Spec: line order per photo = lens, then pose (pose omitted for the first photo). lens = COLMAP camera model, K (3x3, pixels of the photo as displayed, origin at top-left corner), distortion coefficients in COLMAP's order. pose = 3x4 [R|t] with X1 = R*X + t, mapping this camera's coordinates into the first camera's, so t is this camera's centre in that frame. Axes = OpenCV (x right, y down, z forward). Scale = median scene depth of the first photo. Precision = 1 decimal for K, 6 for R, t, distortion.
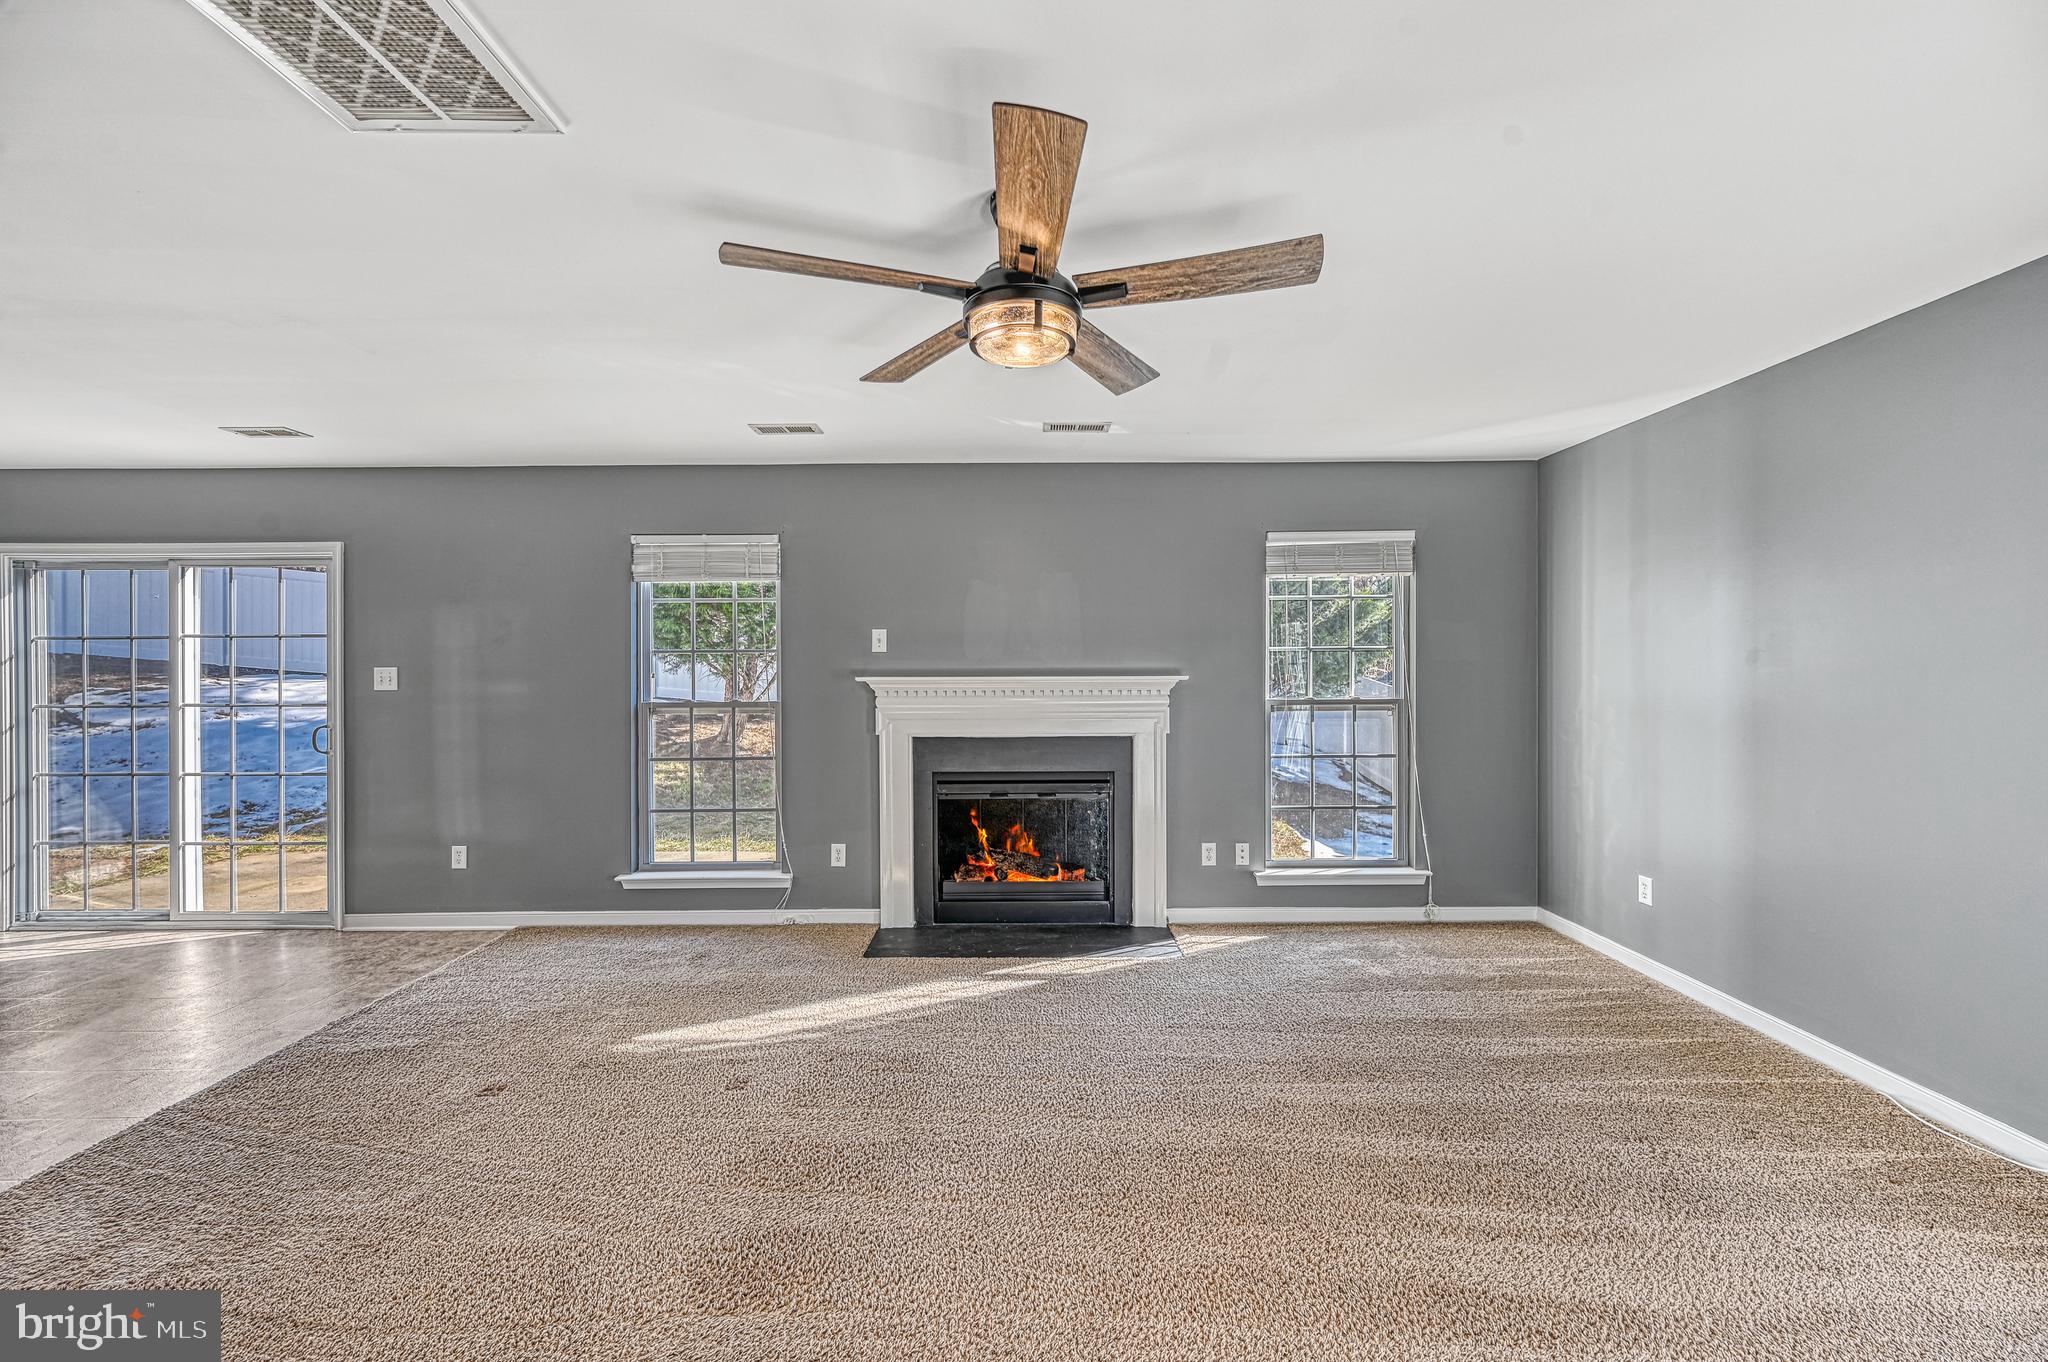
lens RADIAL K [[811.0, 0, 1018.6], [0, 811.0, 667.0], [0, 0, 1]] dist [-0.005005, 0.000226]
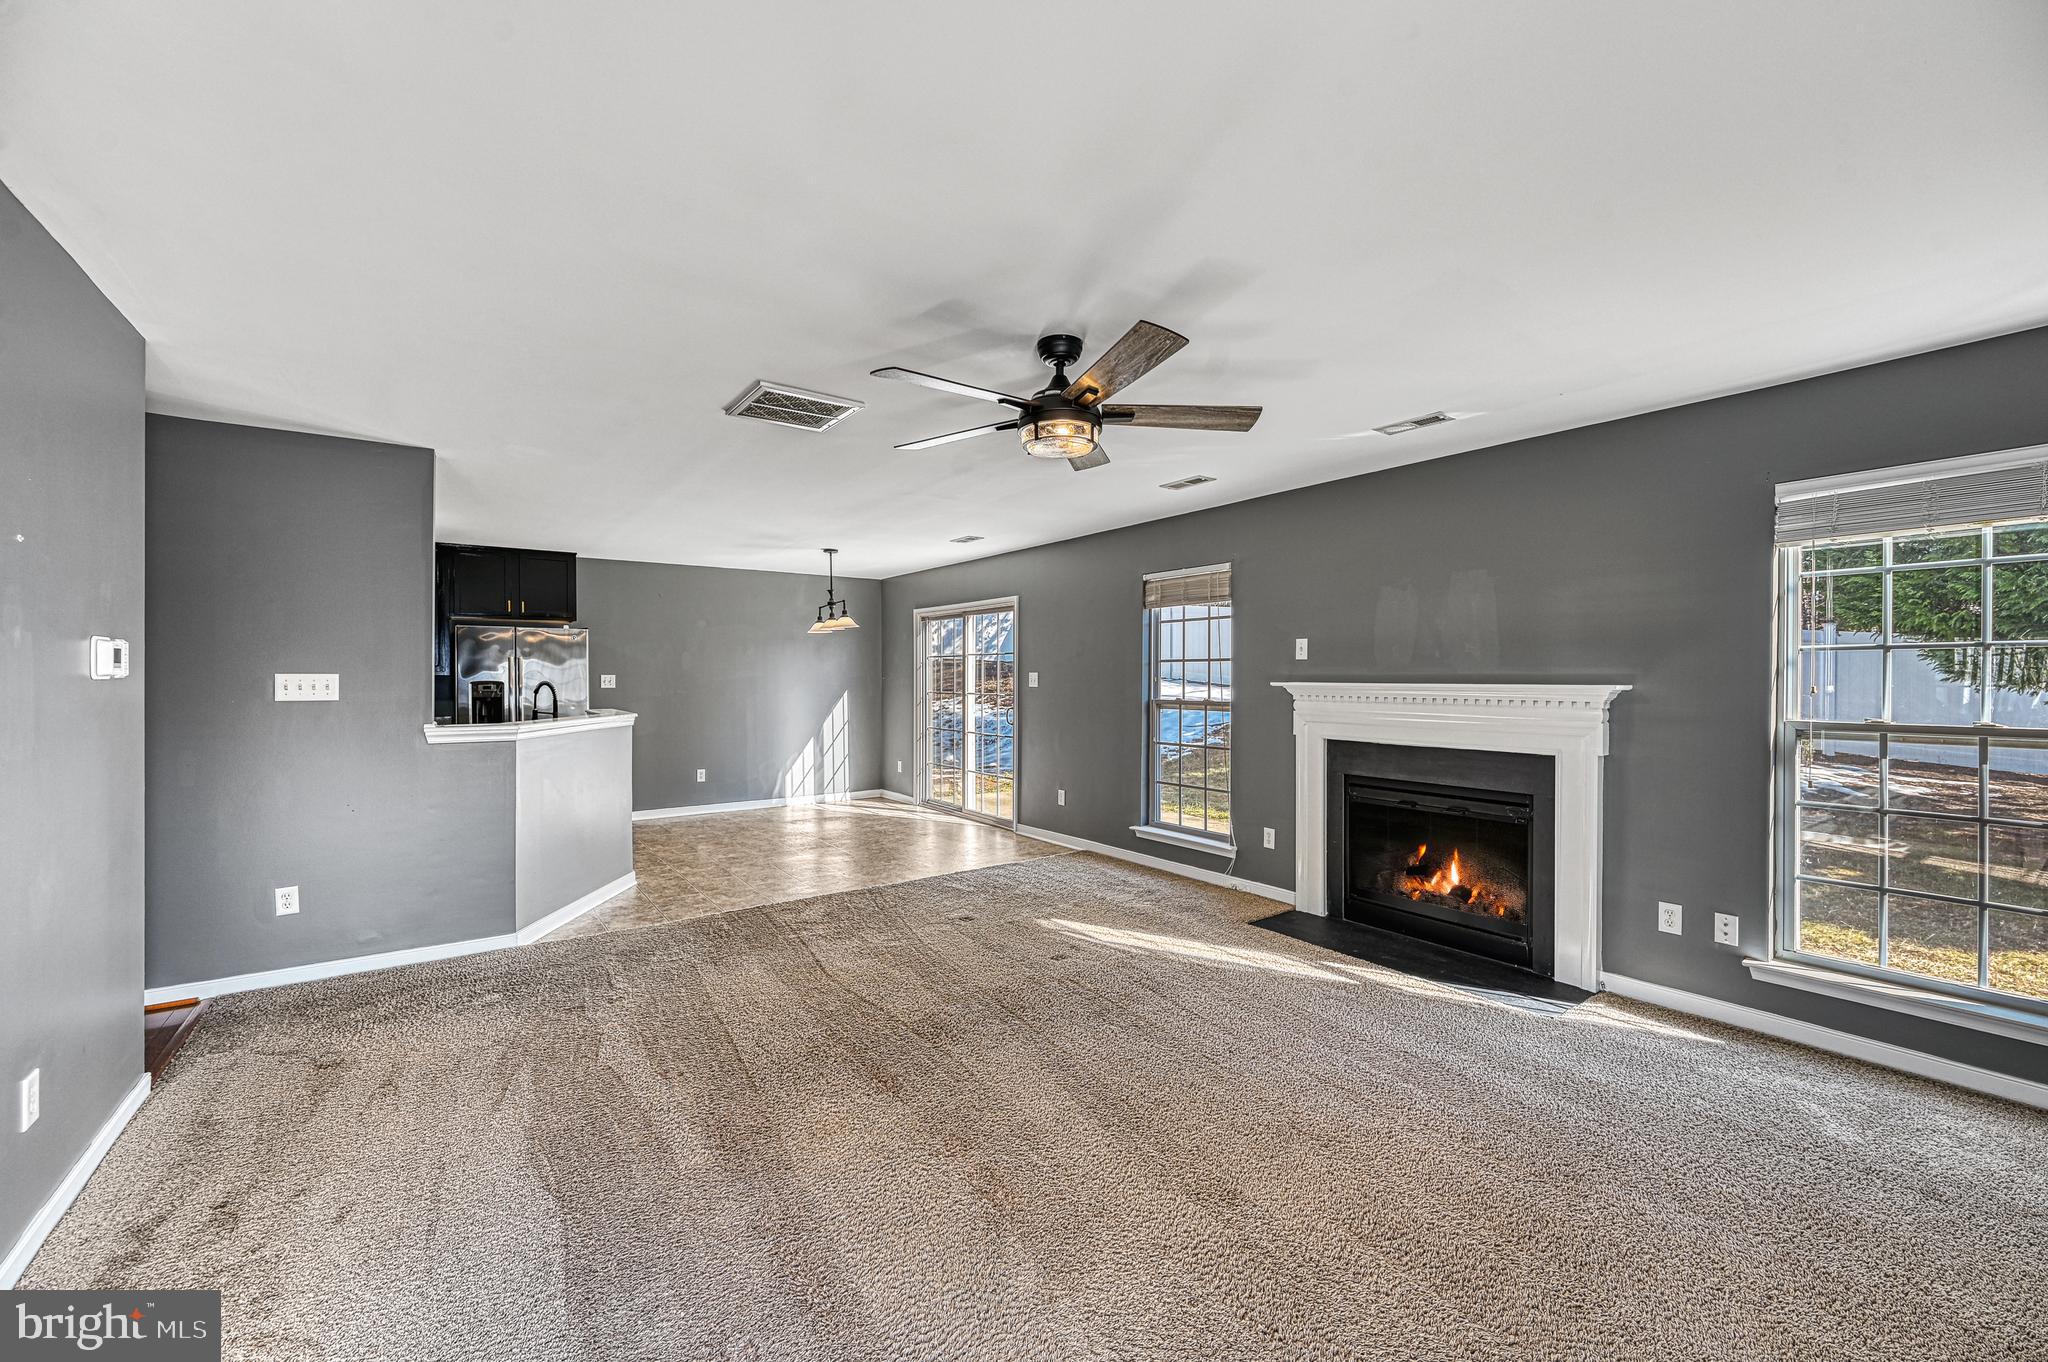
lens RADIAL K [[811.0, 0, 1025.5], [0, 811.0, 675.7], [0, 0, 1]] dist [-0.005005, 0.000226]
pose [[0.582401, 0.005473, -0.812883, 0.507031], [-0.001180, 0.999982, 0.005887, -0.002564], [0.812900, -0.002469, 0.582397, 0.058842]]
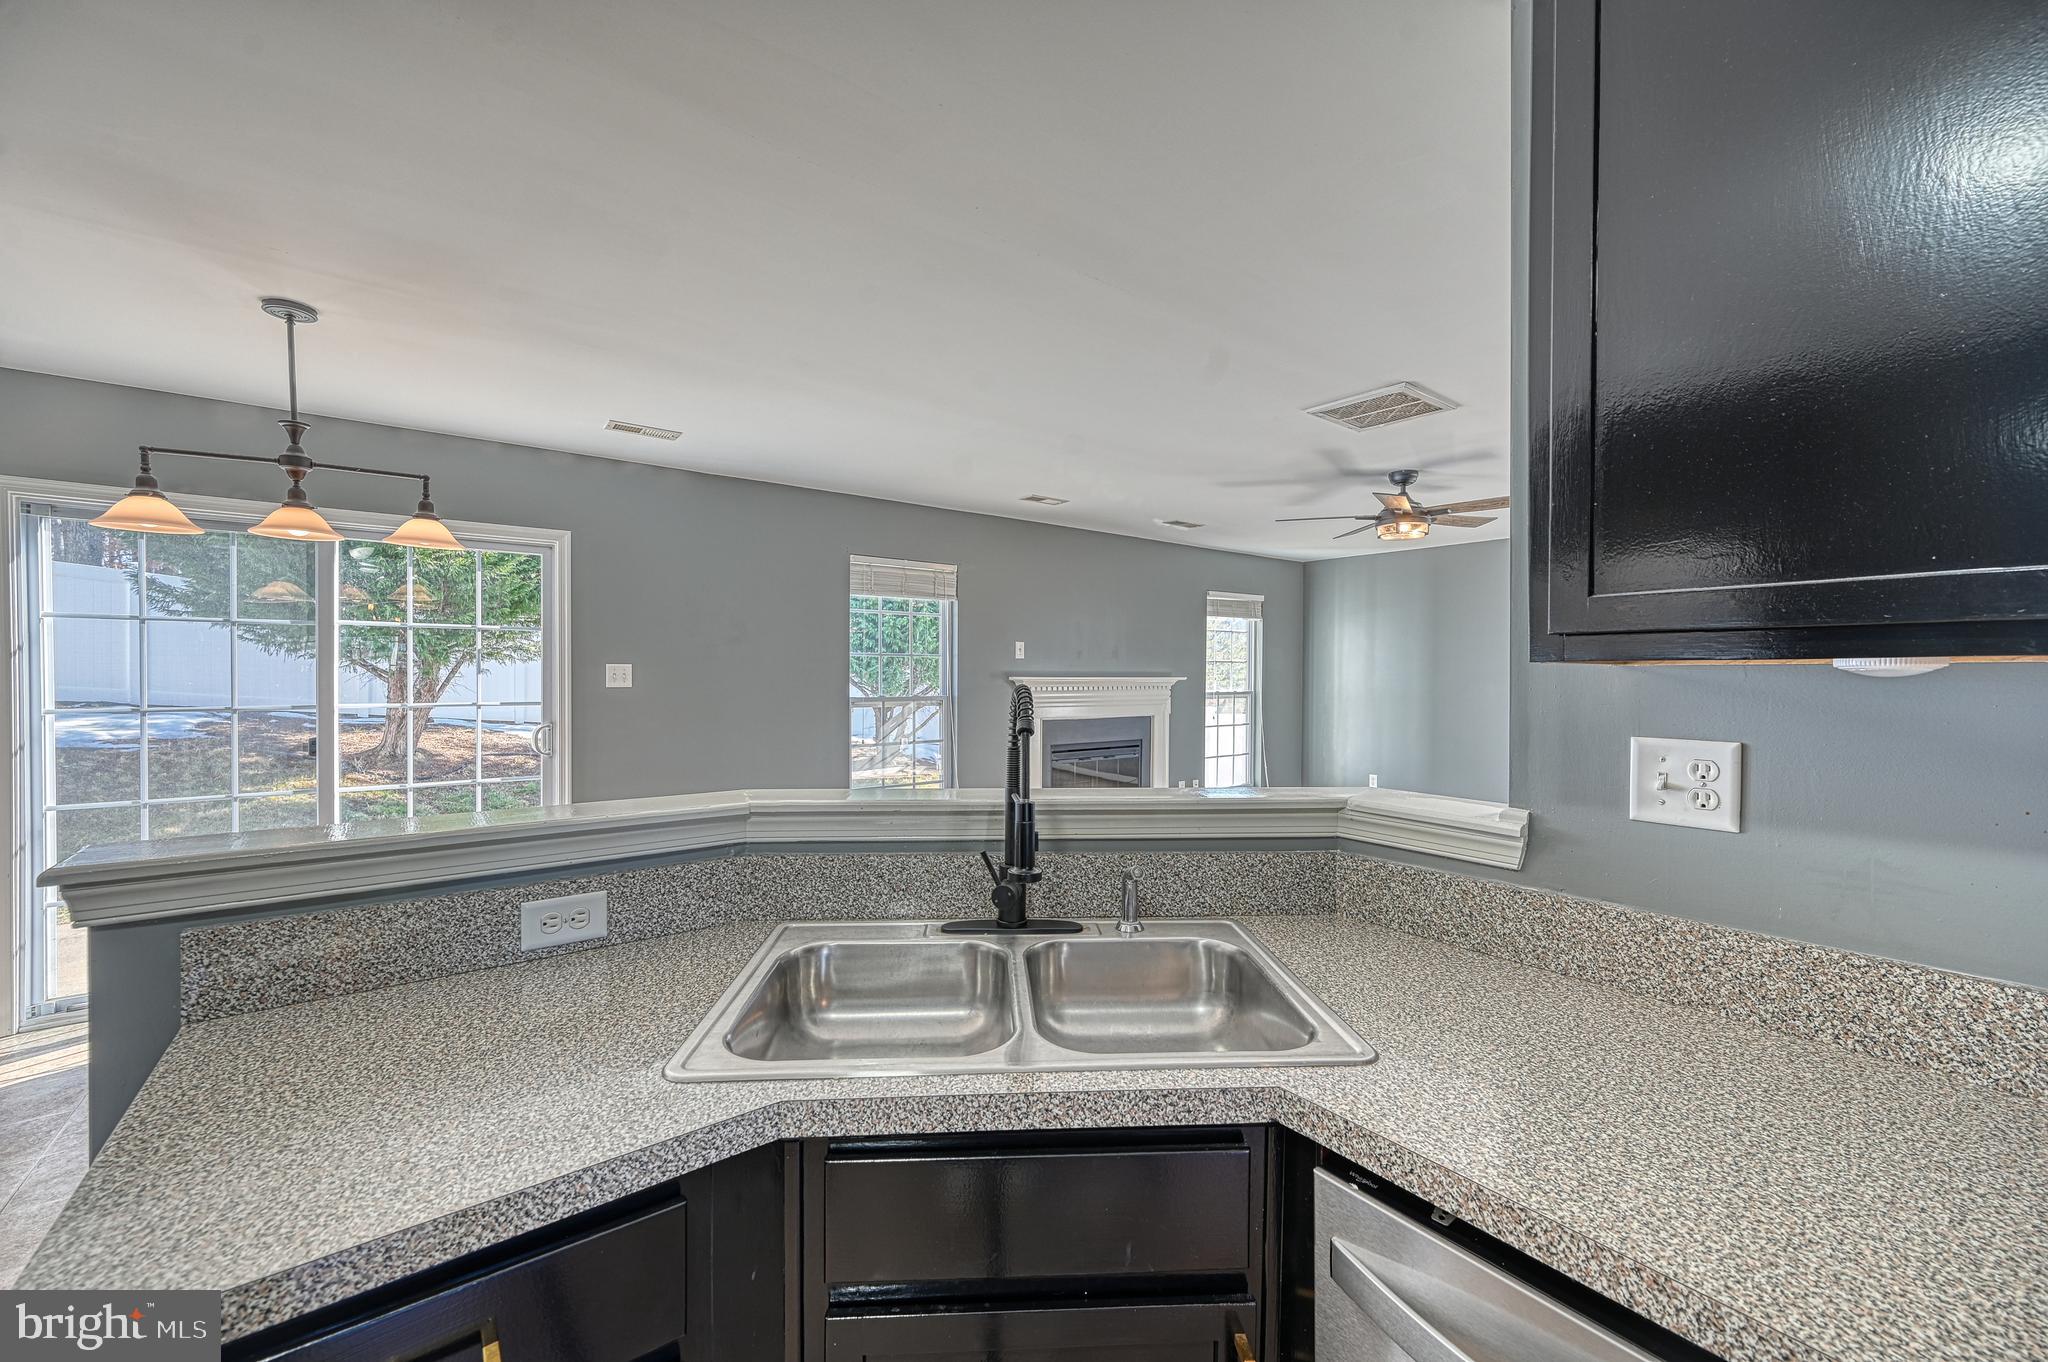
lens RADIAL K [[800.8, 0, 1024.7], [0, 800.8, 686.0], [0, 0, 1]] dist [0.000132, -0.000257]
pose [[0.798764, -0.001041, 0.601644, -0.981637], [-0.009679, 0.999847, 0.014579, 0.007679], [-0.601567, -0.017469, 0.798631, -0.077113]]
